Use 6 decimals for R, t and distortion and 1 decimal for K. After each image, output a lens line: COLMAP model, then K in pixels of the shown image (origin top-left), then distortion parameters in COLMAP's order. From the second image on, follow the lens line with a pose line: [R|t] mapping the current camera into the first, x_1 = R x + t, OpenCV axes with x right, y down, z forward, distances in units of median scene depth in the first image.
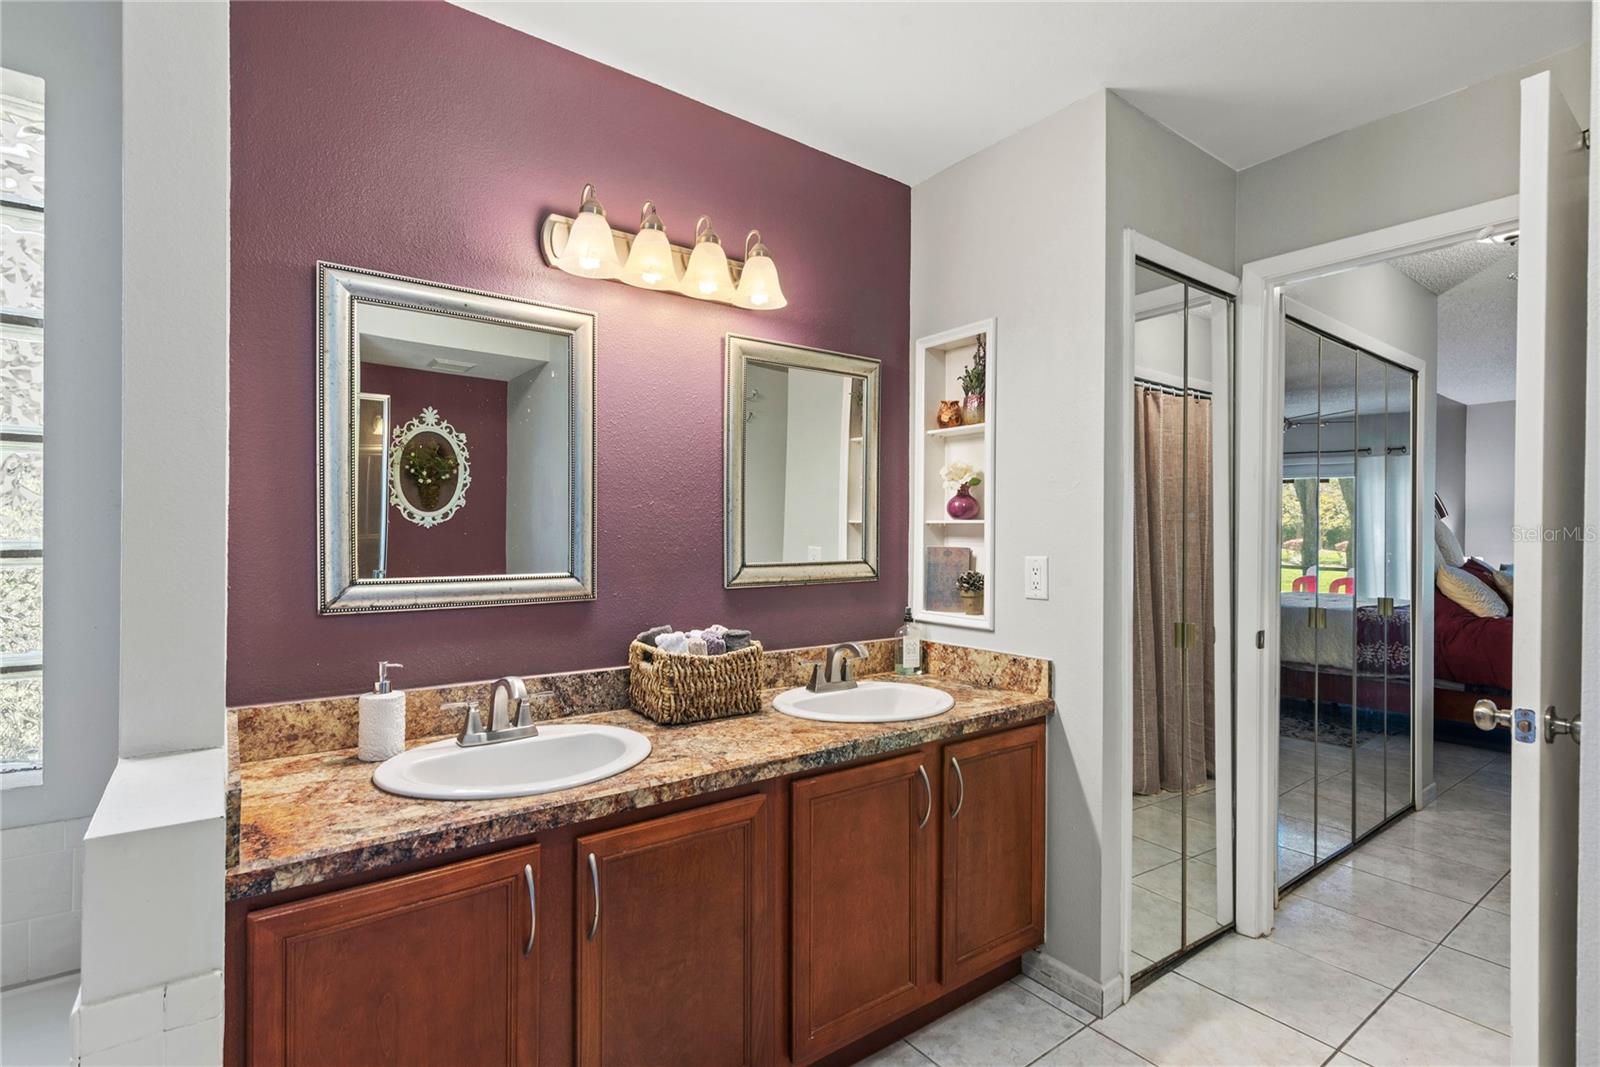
lens RADIAL K [[747.2, 0, 797.9], [0, 747.2, 534.8], [0, 0, 1]] dist [0.008890, -0.000579]
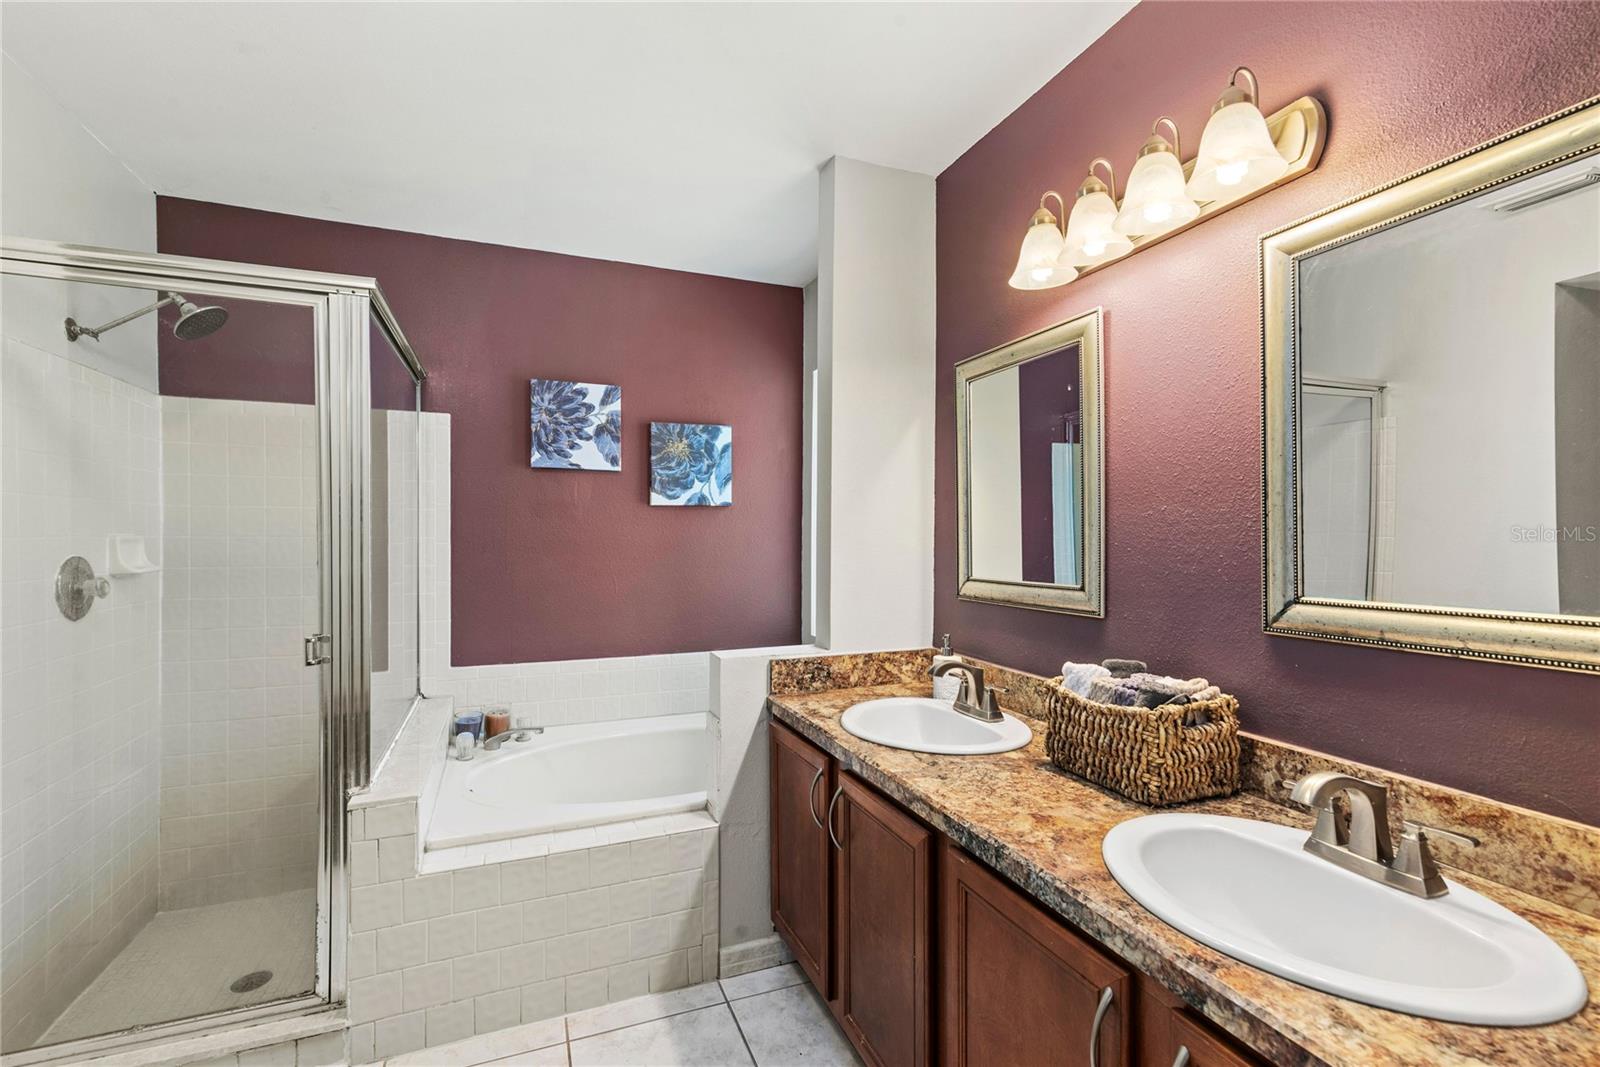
lens RADIAL K [[718.7, 0, 801.0], [0, 718.7, 530.9], [0, 0, 1]] dist [0.013359, -0.000411]
pose [[-0.258103, -0.011825, -0.966045, 0.728450], [-0.001404, 0.999929, -0.011865, -0.009581], [0.966116, -0.001706, -0.258101, 0.929611]]
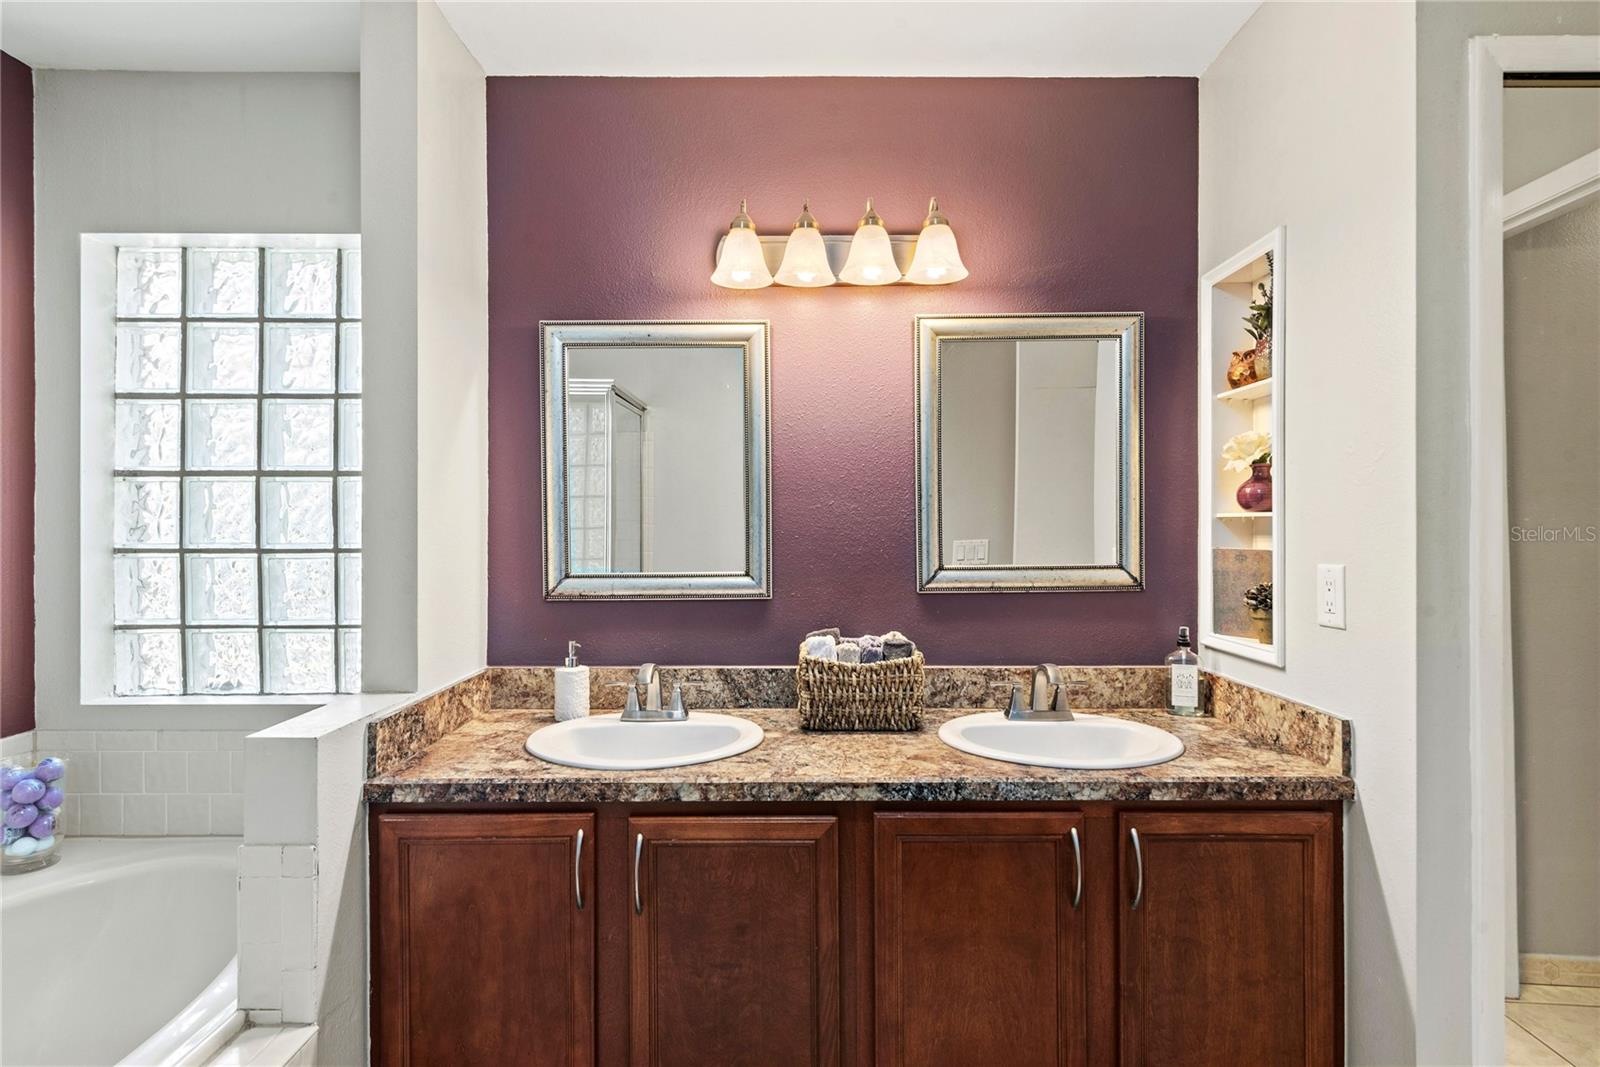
lens RADIAL K [[774.8, 0, 805.1], [0, 774.8, 528.0], [0, 0, 1]] dist [0.008442, 0.000529]
pose [[0.806870, -0.008536, -0.590668, 0.425435], [0.006754, 0.999964, -0.005224, -0.004557], [0.590691, 0.000225, 0.806898, 0.177126]]
